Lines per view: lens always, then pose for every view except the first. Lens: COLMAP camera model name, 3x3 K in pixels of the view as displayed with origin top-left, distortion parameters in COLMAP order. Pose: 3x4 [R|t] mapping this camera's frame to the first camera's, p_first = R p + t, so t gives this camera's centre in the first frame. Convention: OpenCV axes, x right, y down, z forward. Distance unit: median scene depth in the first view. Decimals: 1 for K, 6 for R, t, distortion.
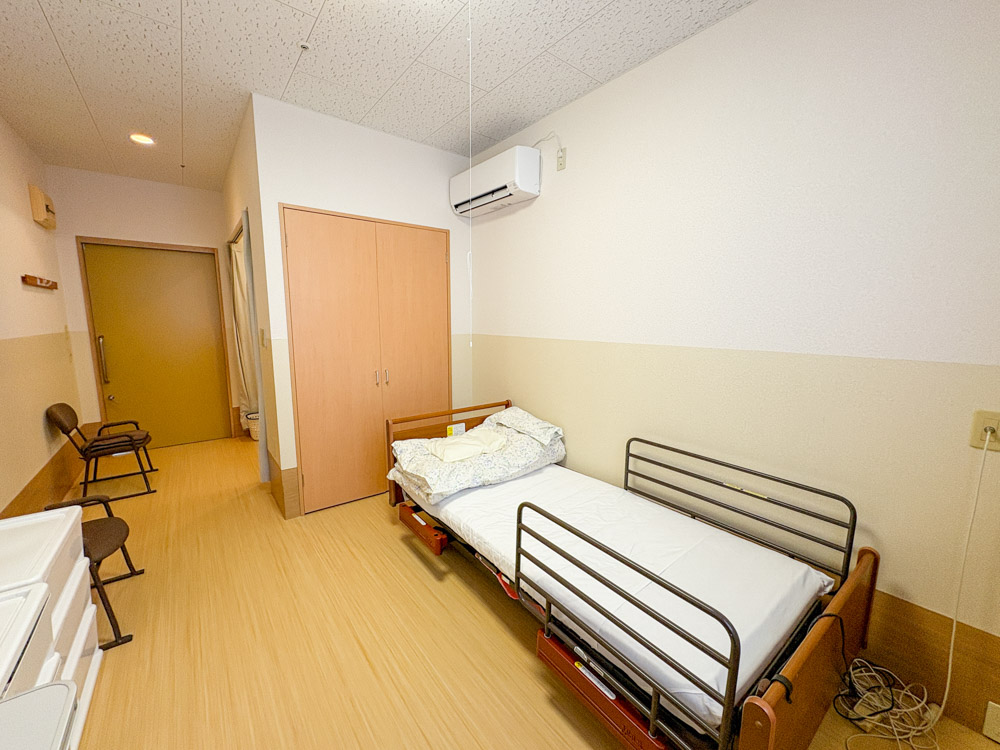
lens RADIAL K [[400.9, 0, 501.1], [0, 400.9, 378.4], [0, 0, 1]] dist [0.003301, -0.000842]
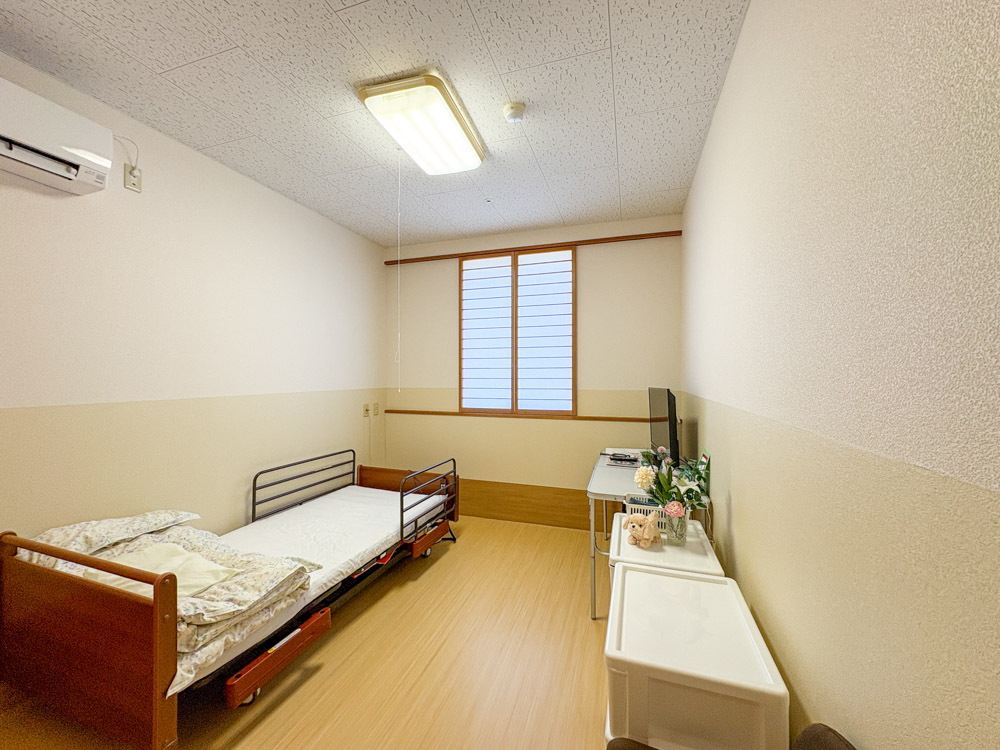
lens RADIAL K [[400.9, 0, 505.0], [0, 400.9, 371.6], [0, 0, 1]] dist [0.003301, -0.000842]
pose [[-0.565692, -0.005424, 0.824599, -1.269257], [0.113265, 0.989989, 0.084214, -0.199484], [-0.816801, 0.141037, -0.559414, 1.215617]]
